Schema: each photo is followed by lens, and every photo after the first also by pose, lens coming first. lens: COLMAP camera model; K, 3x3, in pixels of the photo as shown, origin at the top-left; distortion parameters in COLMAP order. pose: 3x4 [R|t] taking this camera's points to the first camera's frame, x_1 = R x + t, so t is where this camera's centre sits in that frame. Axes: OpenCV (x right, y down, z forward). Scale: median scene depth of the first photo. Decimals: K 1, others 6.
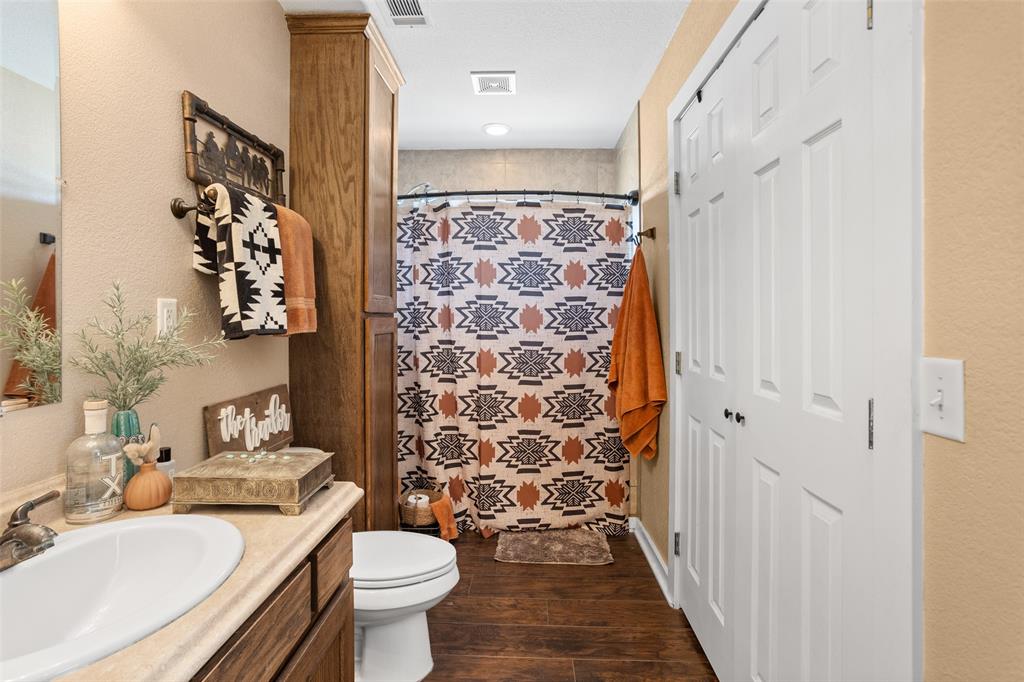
lens RADIAL K [[508.8, 0, 515.8], [0, 508.8, 335.3], [0, 0, 1]] dist [-0.036241, 0.014933]
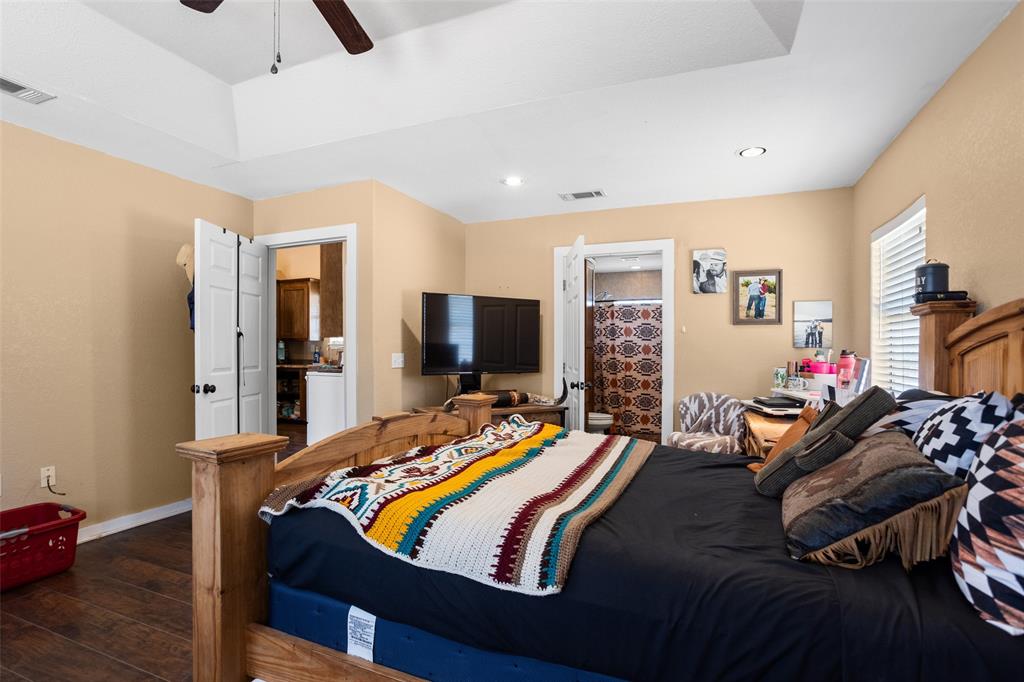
lens RADIAL K [[508.8, 0, 507.7], [0, 508.8, 345.4], [0, 0, 1]] dist [-0.036241, 0.014933]
pose [[0.933721, -0.000709, -0.358000, 0.287989], [-0.003776, 0.999923, -0.011831, -0.021195], [0.357981, 0.012399, 0.933646, -1.598990]]
